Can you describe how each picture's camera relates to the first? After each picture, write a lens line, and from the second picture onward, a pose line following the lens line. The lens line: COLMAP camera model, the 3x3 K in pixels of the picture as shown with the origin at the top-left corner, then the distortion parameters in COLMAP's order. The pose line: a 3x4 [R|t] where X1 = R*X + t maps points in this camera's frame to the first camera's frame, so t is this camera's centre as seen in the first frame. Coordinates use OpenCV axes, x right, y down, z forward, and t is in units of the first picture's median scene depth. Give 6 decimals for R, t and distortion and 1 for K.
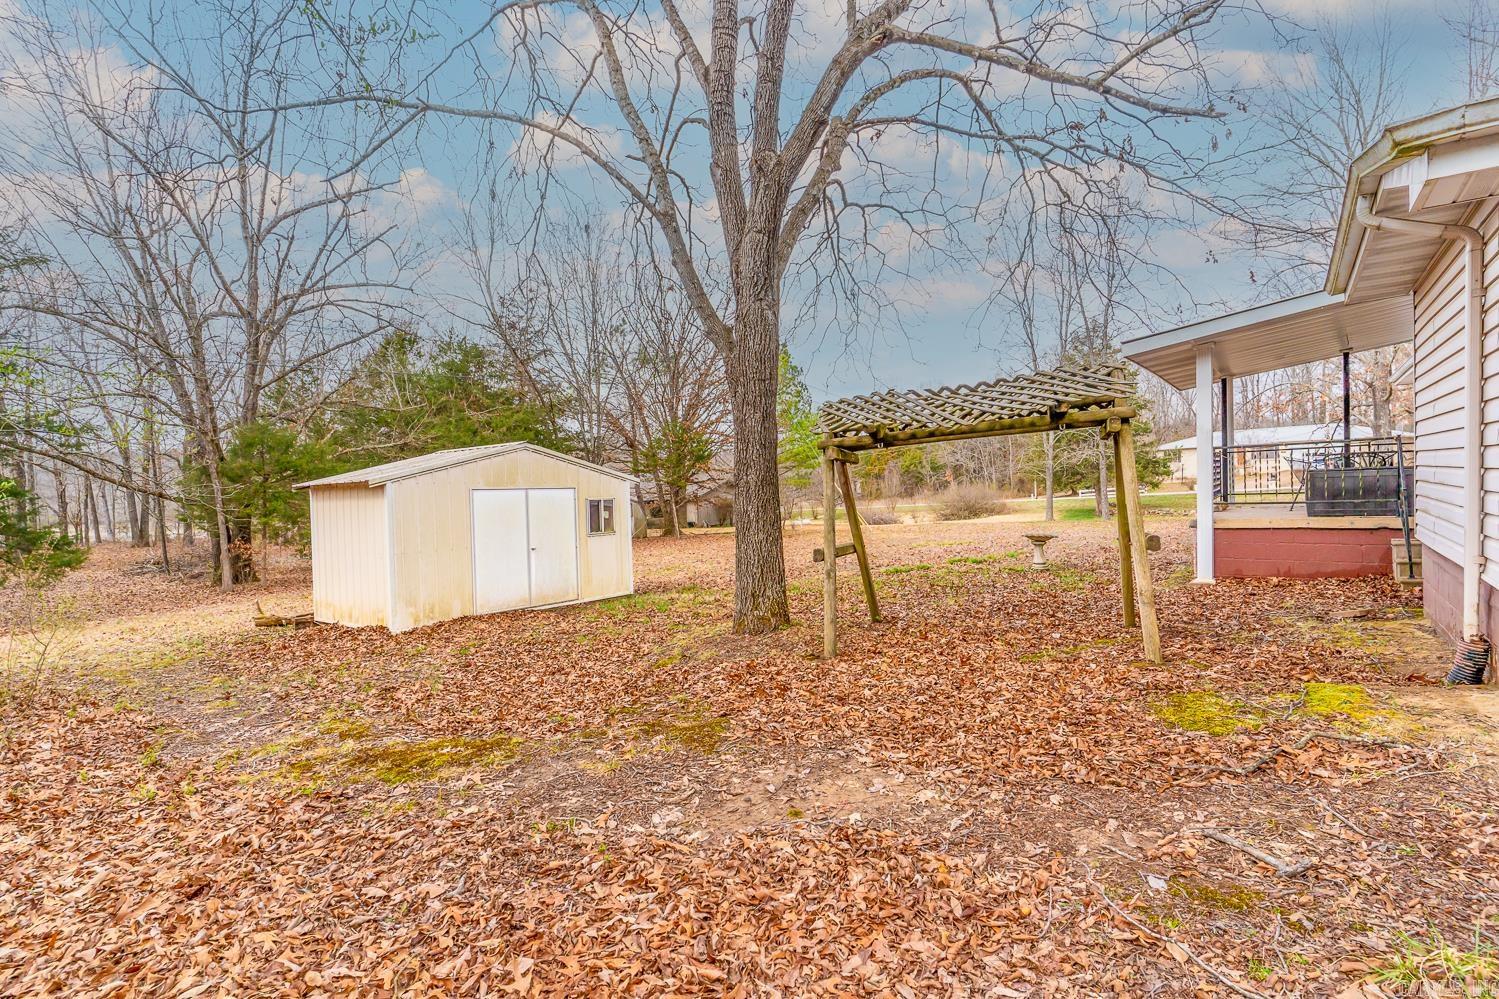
lens RADIAL K [[714.6, 0, 749.5], [0, 714.6, 499.5], [0, 0, 1]] dist [0.000232, -0.000476]
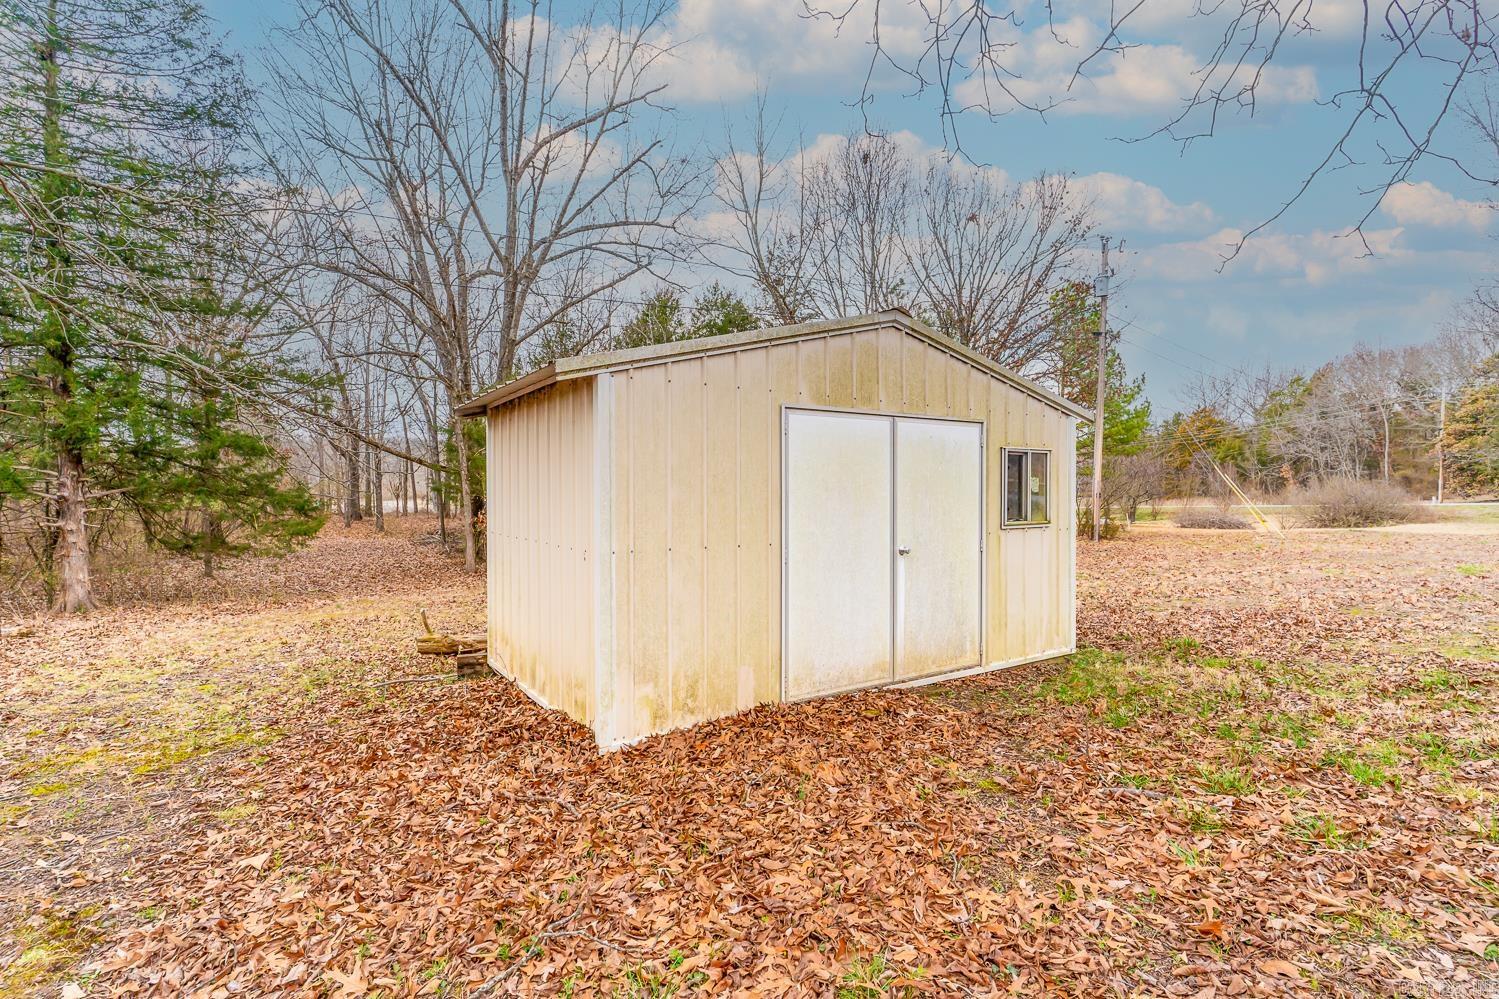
lens RADIAL K [[714.6, 0, 749.5], [0, 714.6, 499.5], [0, 0, 1]] dist [0.000232, -0.000476]
pose [[0.945205, 0.032902, -0.324817, -0.219680], [-0.029337, 0.999444, 0.015867, 0.028386], [0.325158, -0.005469, 0.945644, 0.482022]]
